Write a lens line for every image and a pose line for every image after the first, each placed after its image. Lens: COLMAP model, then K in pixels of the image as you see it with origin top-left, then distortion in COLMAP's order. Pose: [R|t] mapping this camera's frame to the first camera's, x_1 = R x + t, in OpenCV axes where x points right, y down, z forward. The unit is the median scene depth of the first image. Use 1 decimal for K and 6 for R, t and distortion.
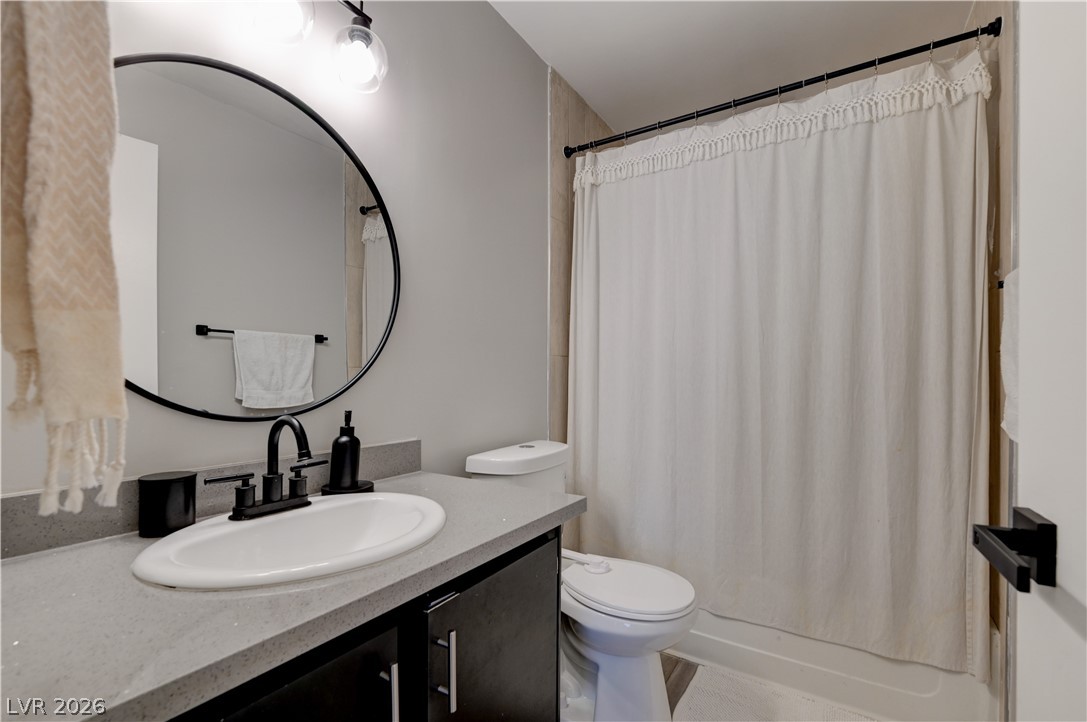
lens RADIAL K [[474.8, 0, 545.1], [0, 474.8, 370.8], [0, 0, 1]] dist [-0.004252, -0.001192]
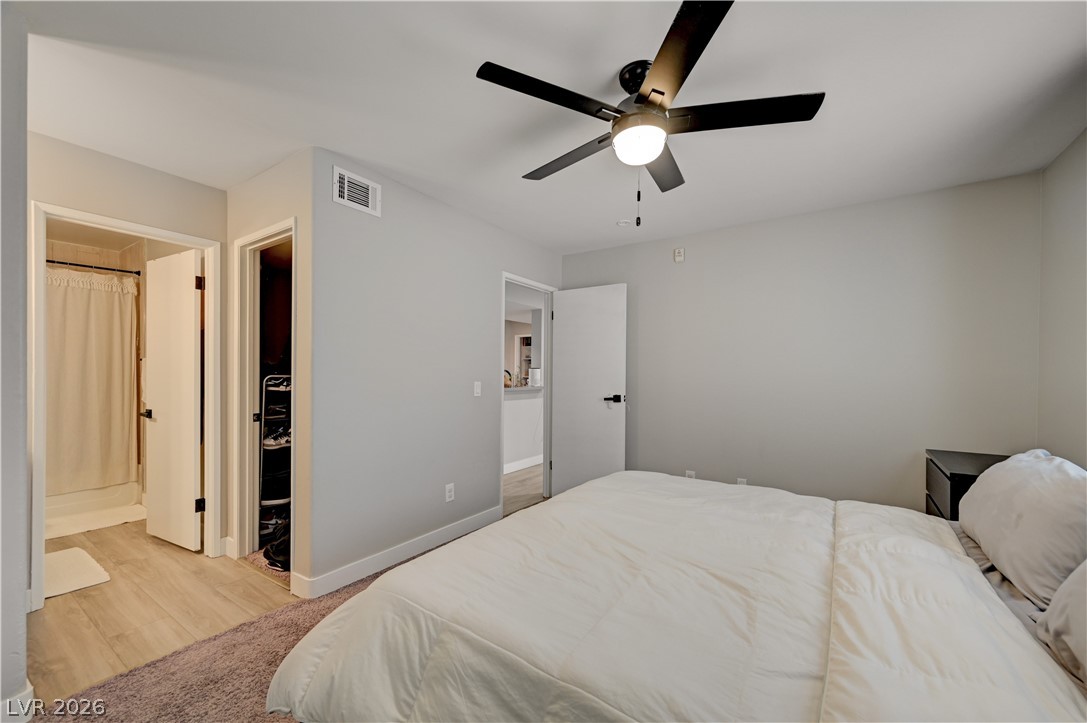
lens RADIAL K [[426.9, 0, 549.0], [0, 426.9, 372.9], [0, 0, 1]] dist [0.002563, 0.000261]
pose [[0.027240, -0.008783, 0.999590, -1.476066], [-0.004933, 0.999948, 0.008921, -0.087037], [-0.999617, -0.005174, 0.027195, -1.466704]]
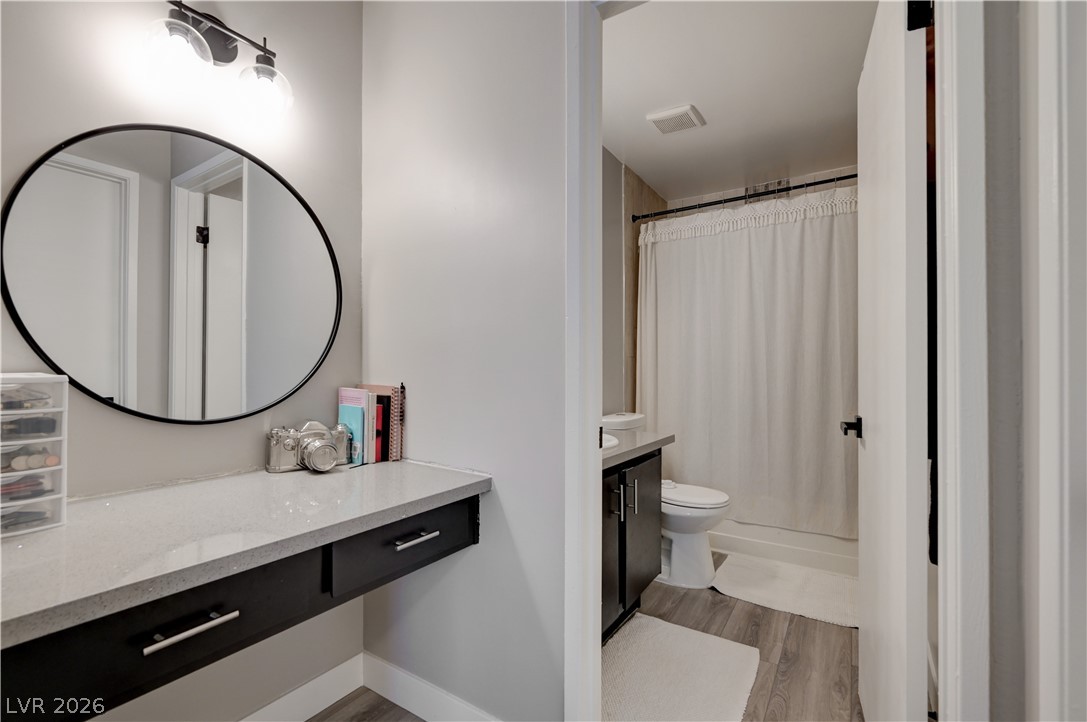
lens RADIAL K [[474.8, 0, 545.8], [0, 474.8, 364.1], [0, 0, 1]] dist [-0.004252, -0.001192]
pose [[0.999942, -0.004585, -0.009704, -0.271940], [0.004519, 0.999967, -0.006760, -0.001305], [0.009734, 0.006715, 0.999930, -0.601257]]
